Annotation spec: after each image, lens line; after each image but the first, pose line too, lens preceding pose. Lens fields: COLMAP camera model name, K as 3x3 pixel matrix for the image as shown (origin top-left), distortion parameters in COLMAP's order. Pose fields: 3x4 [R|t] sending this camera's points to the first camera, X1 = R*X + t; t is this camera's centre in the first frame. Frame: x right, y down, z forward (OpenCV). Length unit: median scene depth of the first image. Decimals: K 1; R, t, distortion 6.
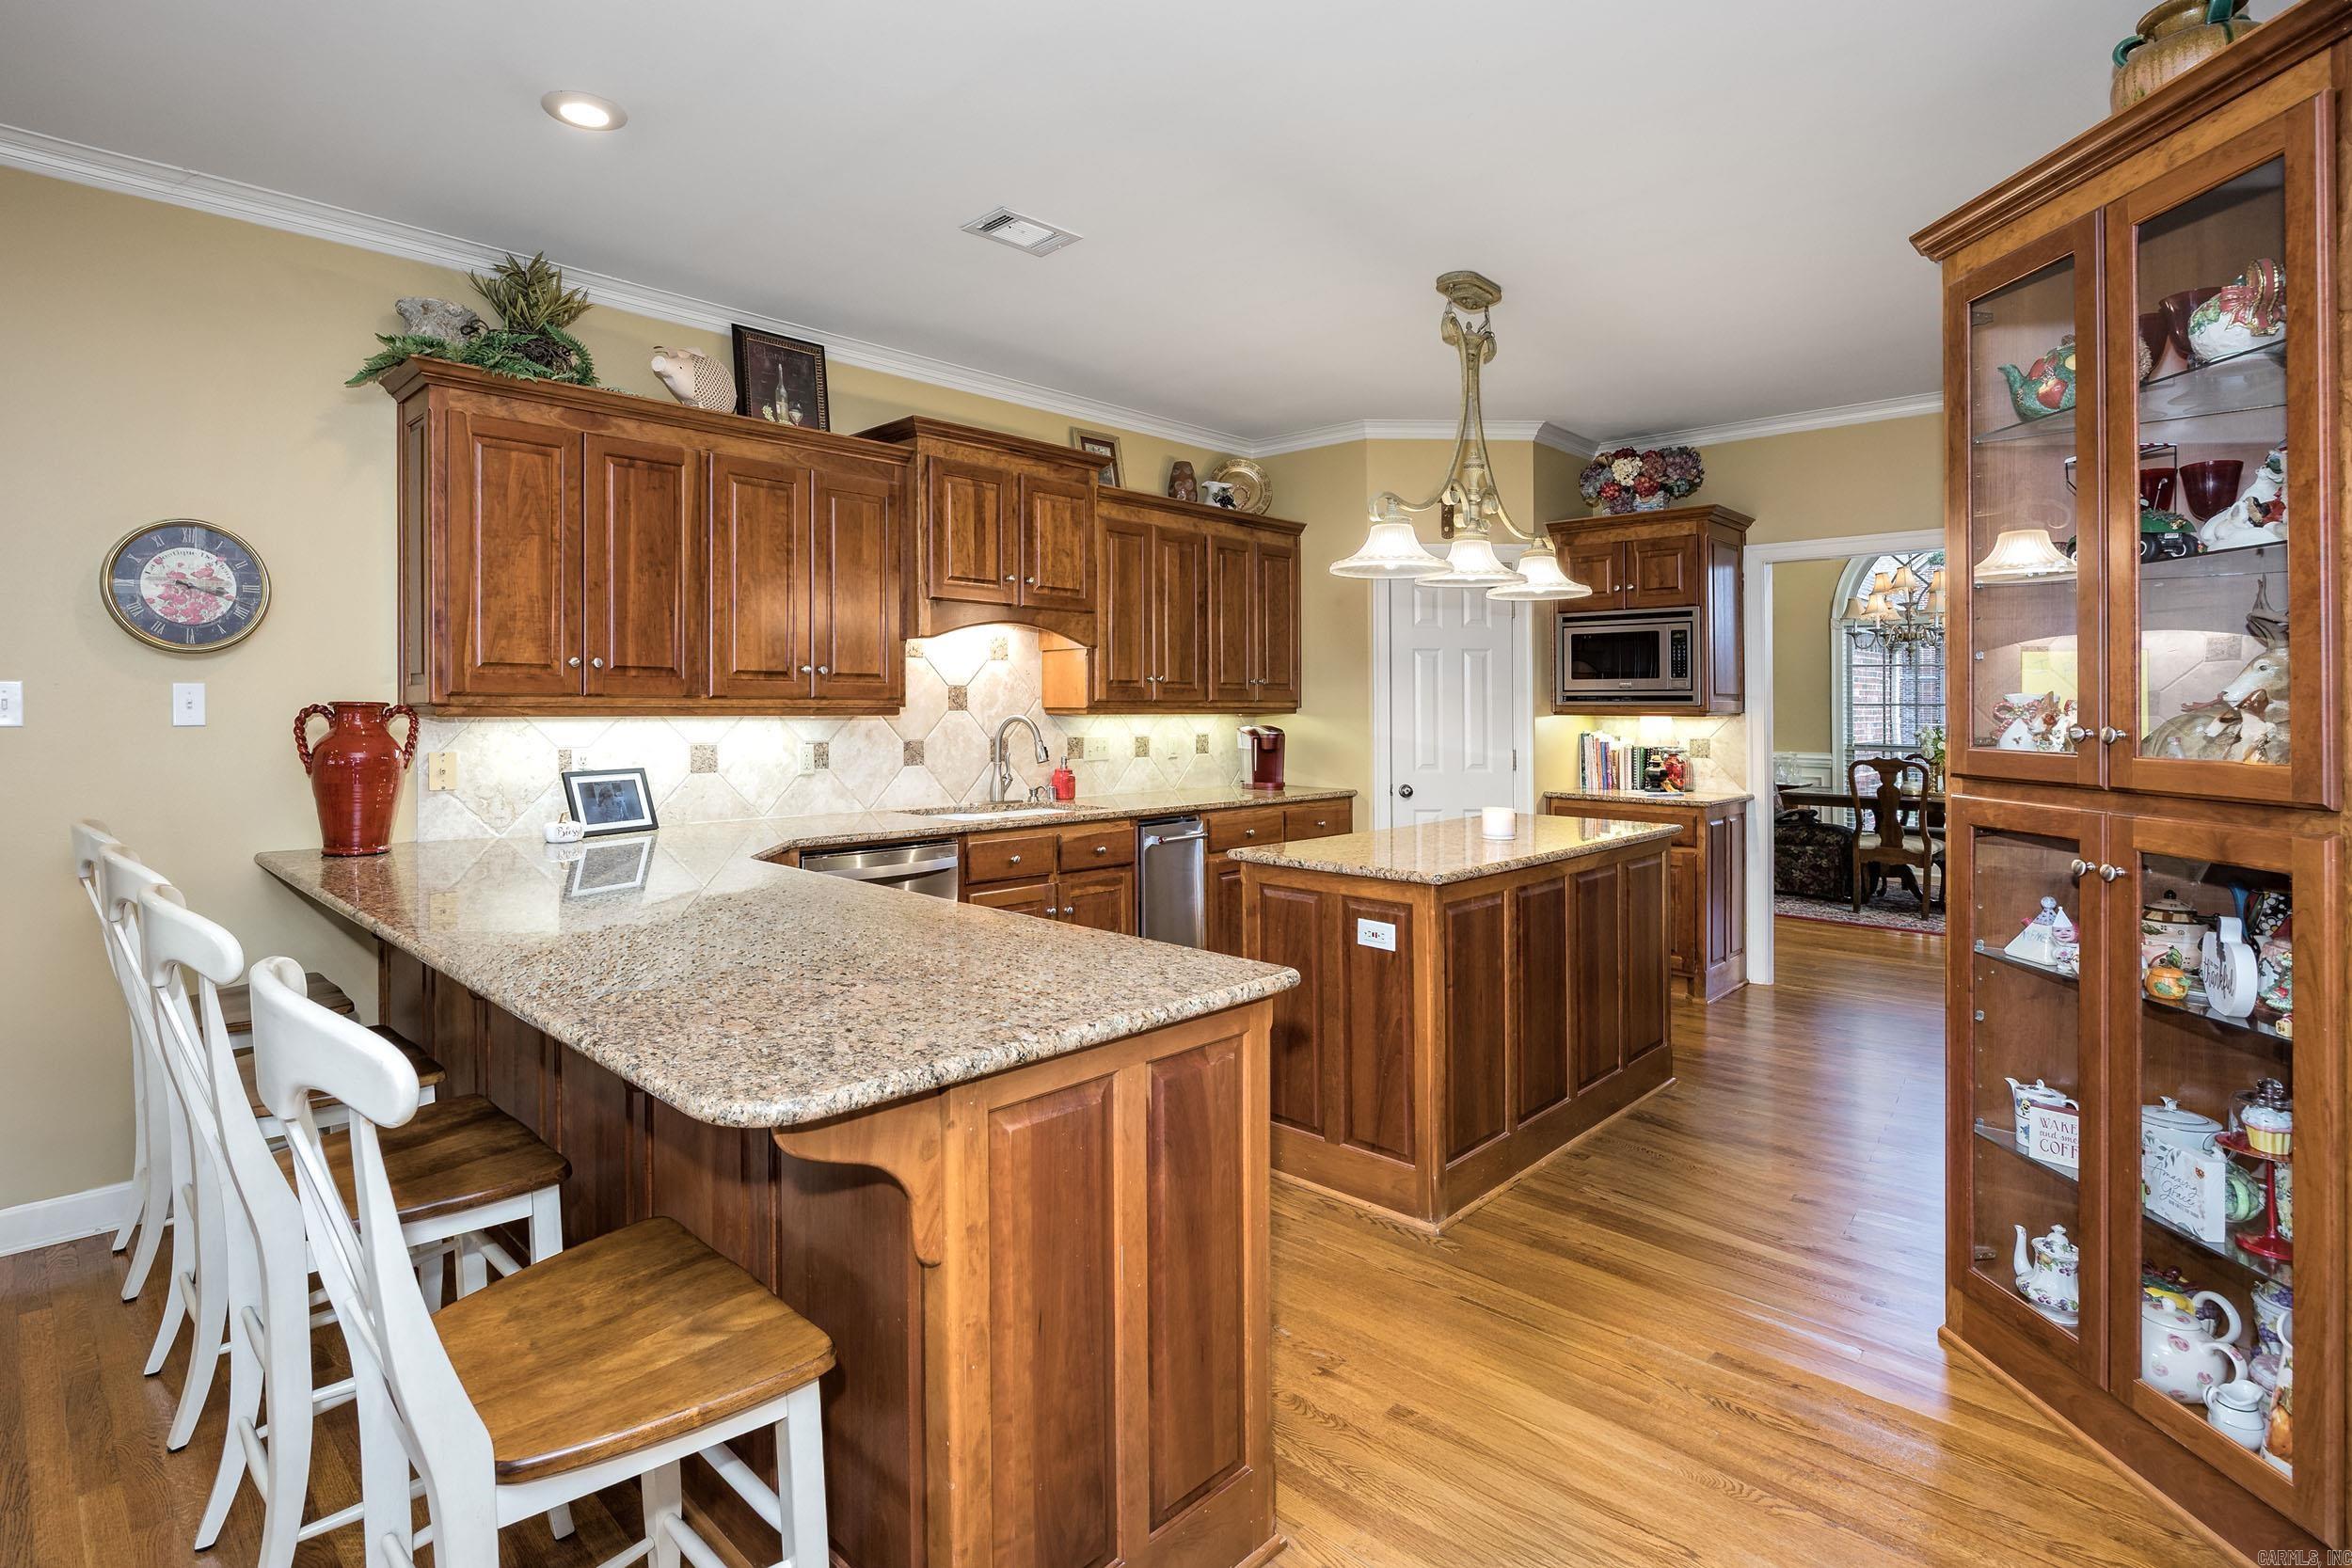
lens RADIAL K [[1122.8, 0, 1219.0], [0, 1122.8, 698.1], [0, 0, 1]] dist [-0.015697, 0.002880]
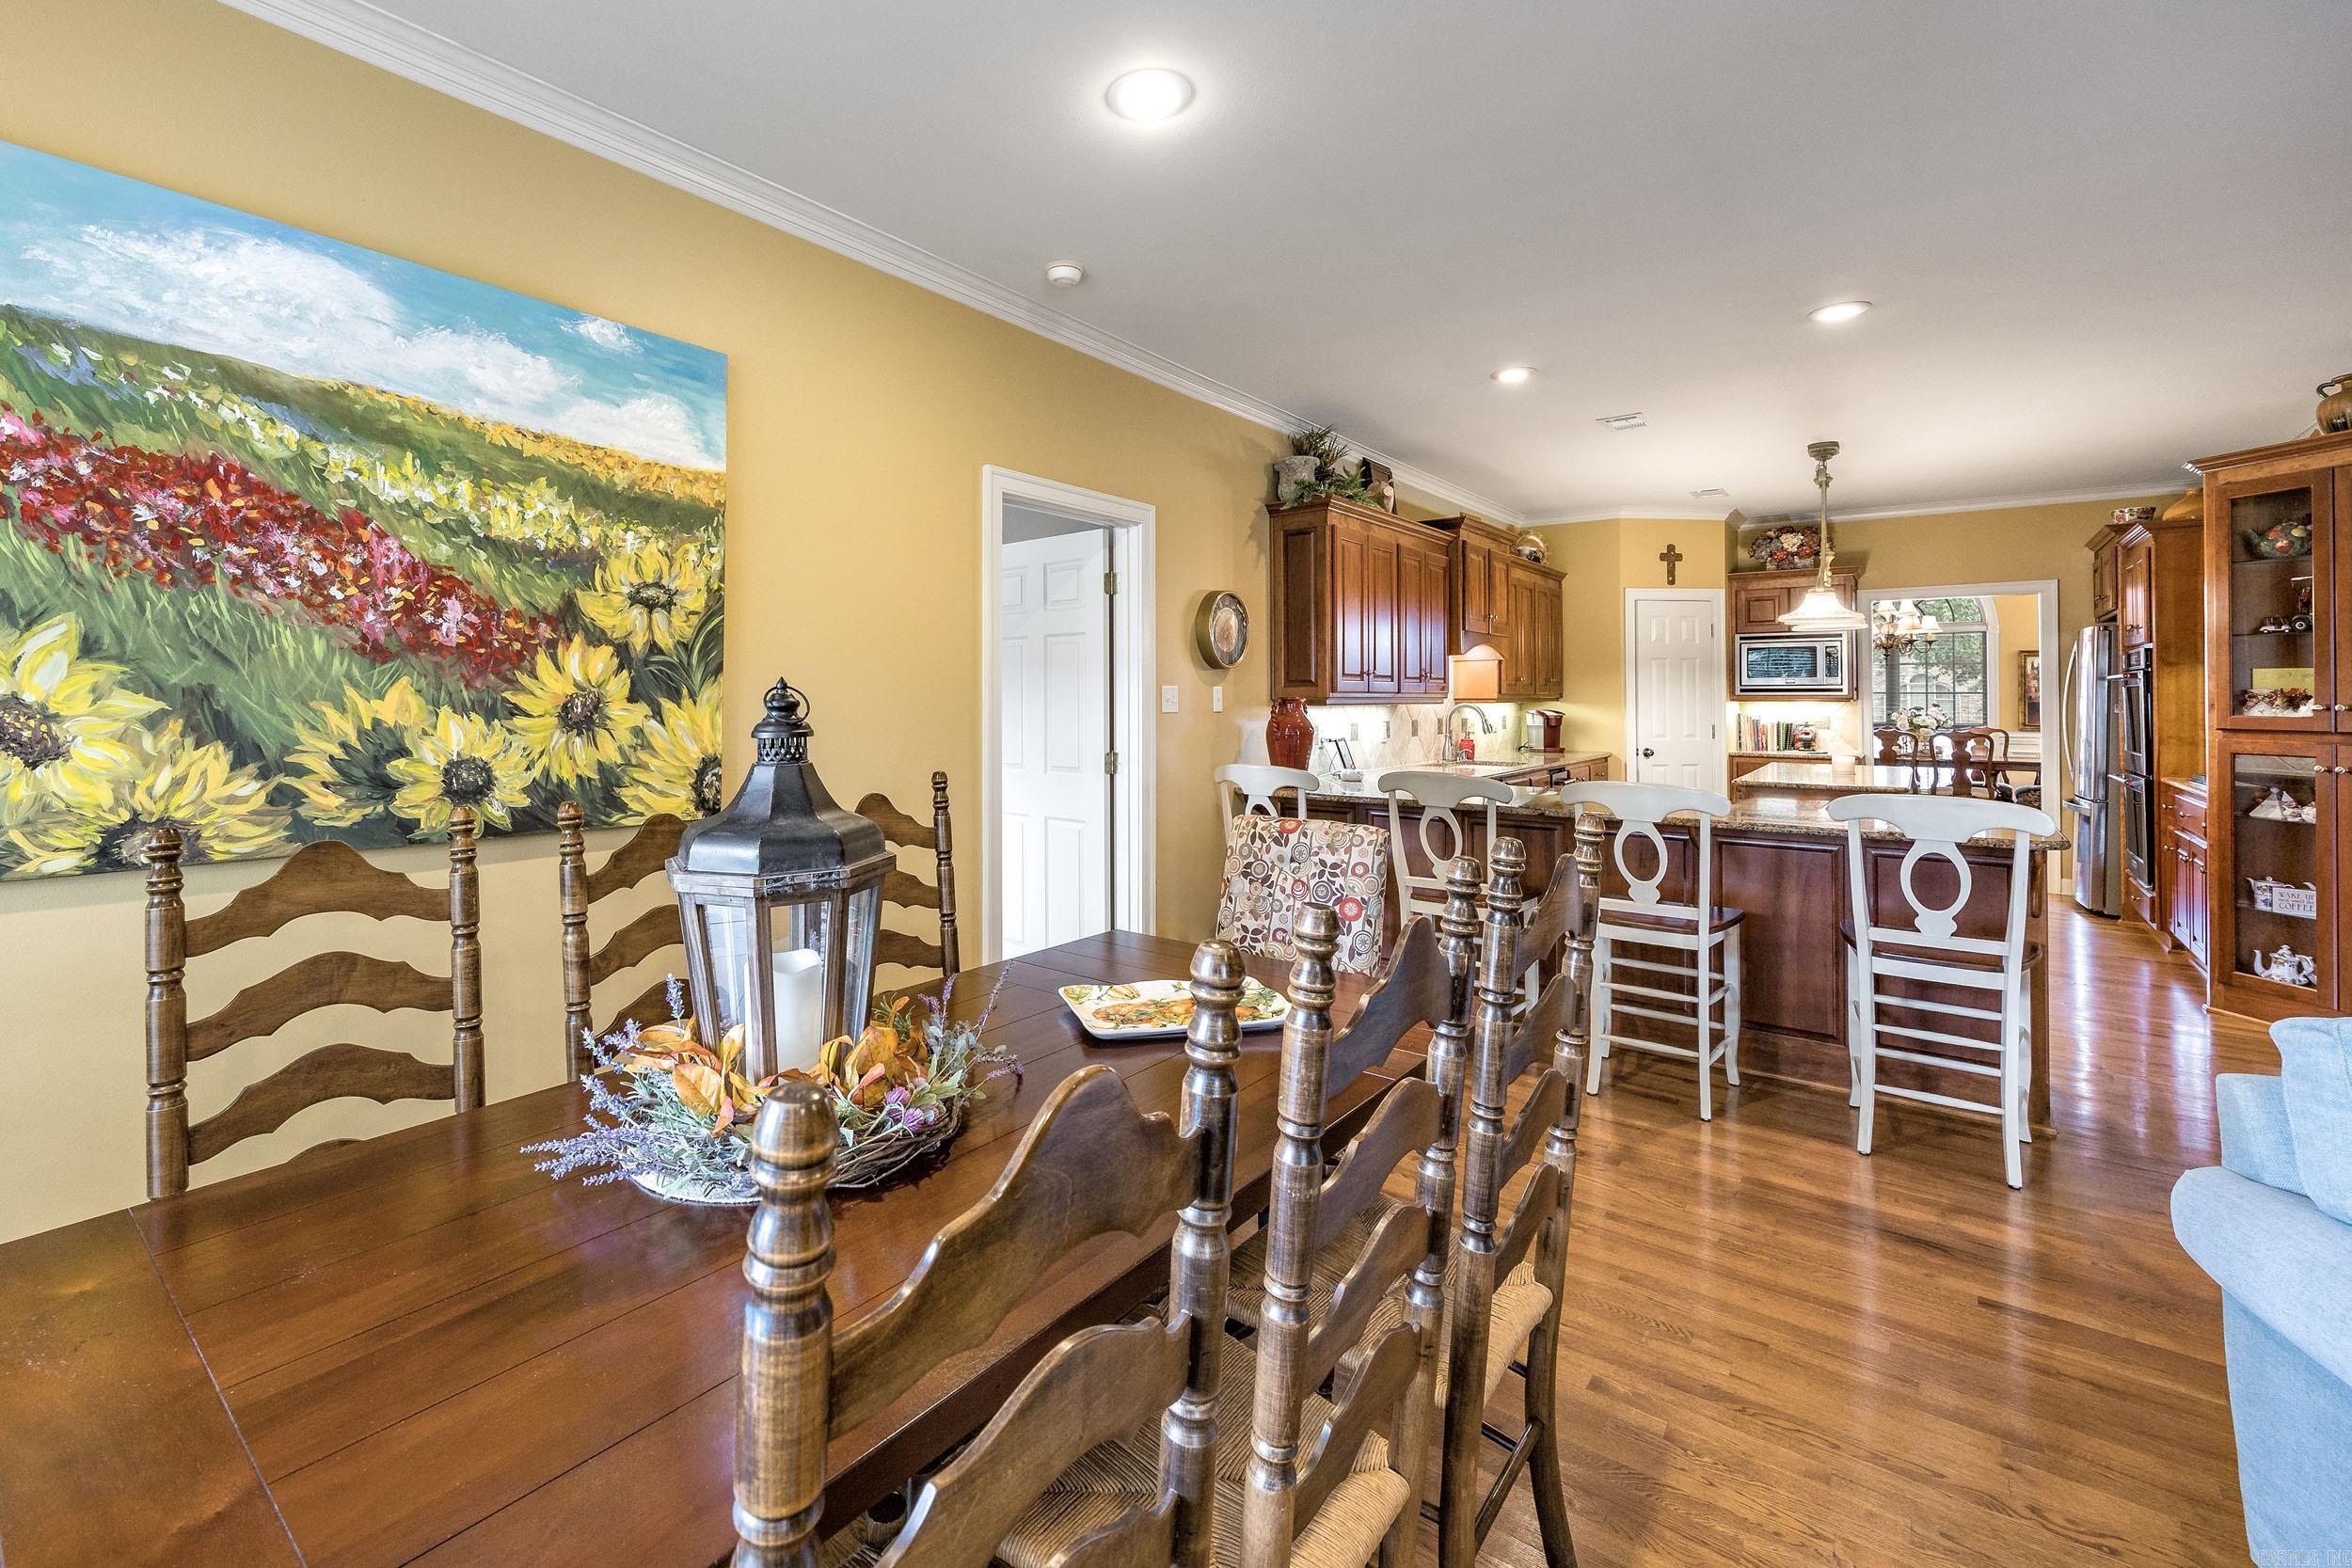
lens RADIAL K [[992.8, 0, 1147.8], [0, 992.8, 674.9], [0, 0, 1]] dist [0.004130, -0.001226]
pose [[0.994862, -0.004046, 0.101158, -0.711881], [0.005615, 0.999868, -0.015230, -0.005373], [-0.101083, 0.015719, 0.994754, -0.293483]]
